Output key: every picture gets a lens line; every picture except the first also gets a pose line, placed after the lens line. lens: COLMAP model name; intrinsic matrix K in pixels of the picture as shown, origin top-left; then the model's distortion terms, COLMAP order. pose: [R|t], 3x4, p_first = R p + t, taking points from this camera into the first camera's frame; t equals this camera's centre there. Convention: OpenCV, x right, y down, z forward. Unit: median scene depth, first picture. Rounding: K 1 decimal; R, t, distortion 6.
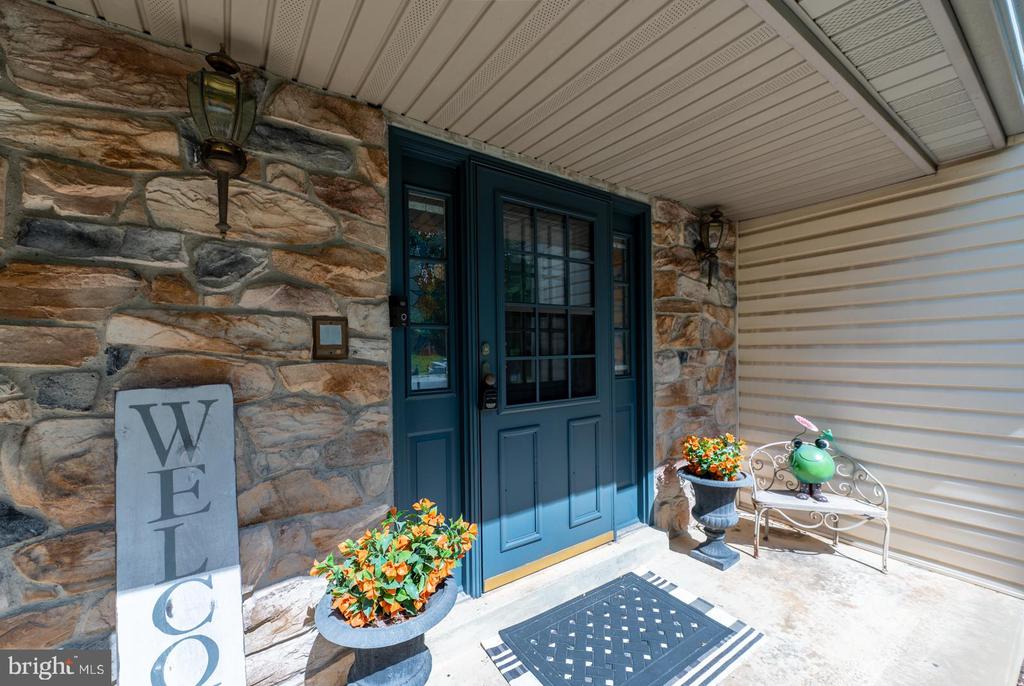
lens RADIAL K [[419.9, 0, 528.0], [0, 419.9, 350.0], [0, 0, 1]] dist [-0.009648, -0.000500]
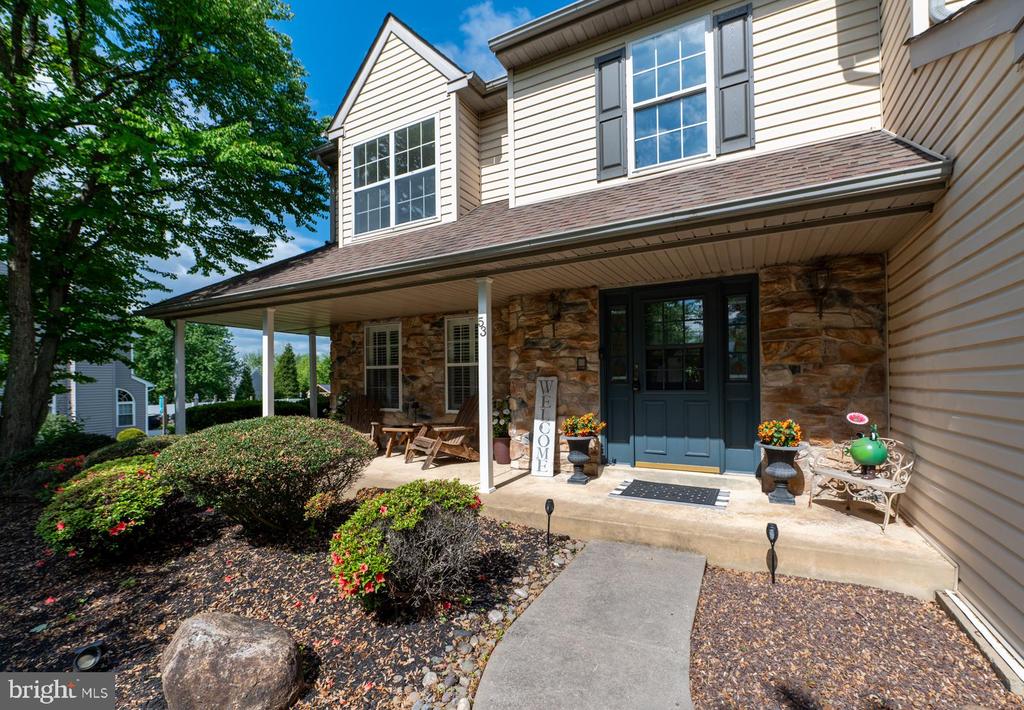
lens RADIAL K [[430.8, 0, 542.4], [0, 430.8, 371.9], [0, 0, 1]] dist [-0.000101, -0.000119]
pose [[0.462512, -0.015887, -0.886471, 2.038571], [-0.000834, 0.999831, -0.018354, 0.084233], [0.886612, 0.009228, 0.462421, -0.699838]]
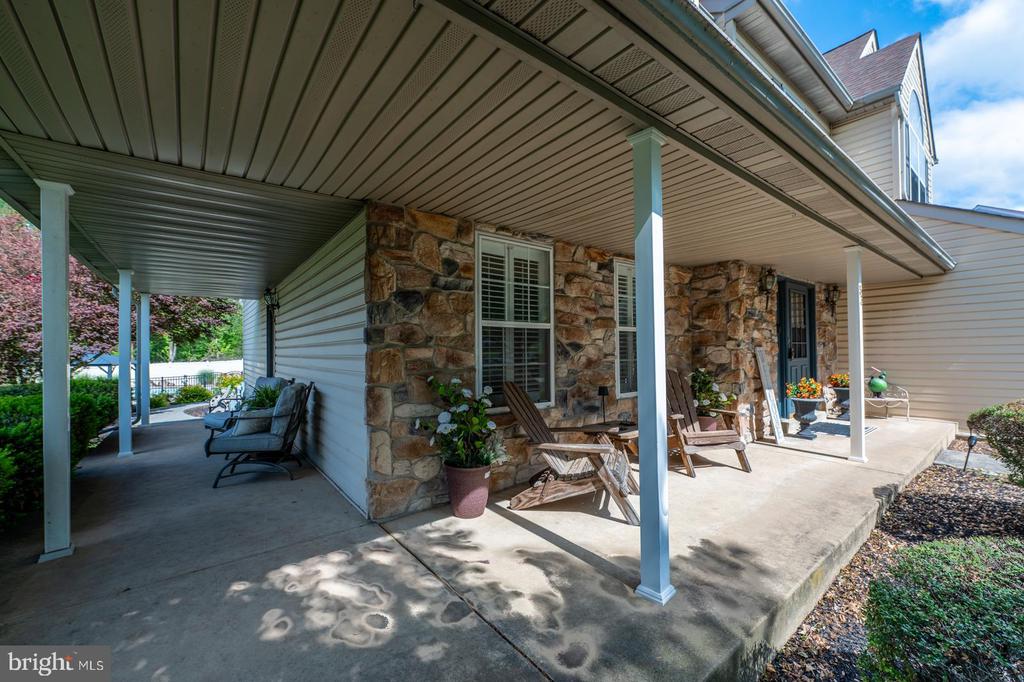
lens RADIAL K [[419.9, 0, 520.1], [0, 419.9, 342.0], [0, 0, 1]] dist [-0.009648, -0.000500]
pose [[0.999013, -0.000611, 0.044412, -2.469944], [0.001817, 0.999630, -0.027126, 0.105053], [-0.044379, 0.027180, 0.998645, -2.230898]]
